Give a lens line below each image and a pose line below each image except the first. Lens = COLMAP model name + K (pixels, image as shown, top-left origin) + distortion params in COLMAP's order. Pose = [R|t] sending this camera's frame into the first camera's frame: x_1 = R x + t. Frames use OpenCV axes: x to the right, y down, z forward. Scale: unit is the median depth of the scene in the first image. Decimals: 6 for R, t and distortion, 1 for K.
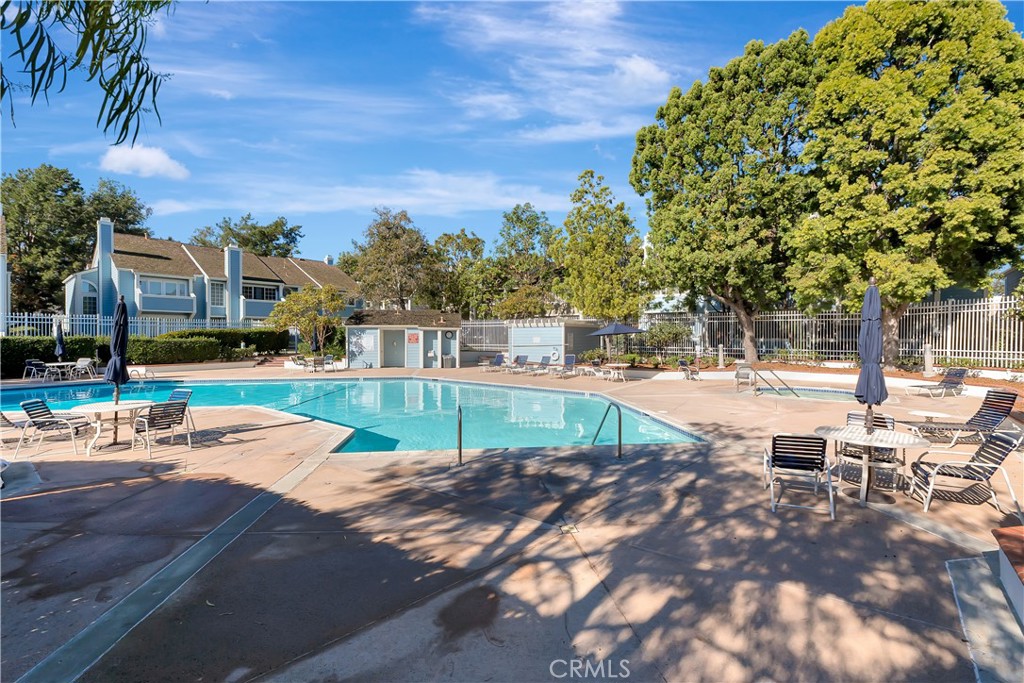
lens RADIAL K [[458.5, 0, 480.7], [0, 458.5, 334.6], [0, 0, 1]] dist [-0.002073, -0.000227]
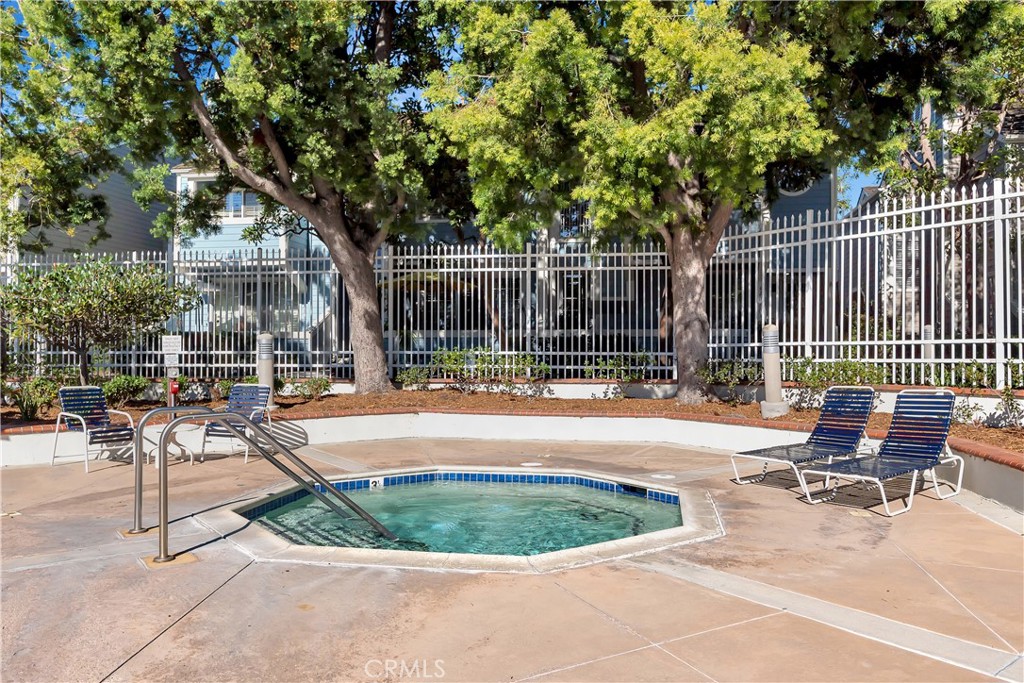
lens RADIAL K [[790.7, 0, 511.3], [0, 790.7, 340.9], [0, 0, 1]] dist [0.005651, 0.000526]
pose [[0.872185, 0.004705, 0.489153, 0.483434], [0.004320, 0.999841, -0.017320, 0.042269], [-0.489157, 0.017220, 0.872026, 0.544024]]
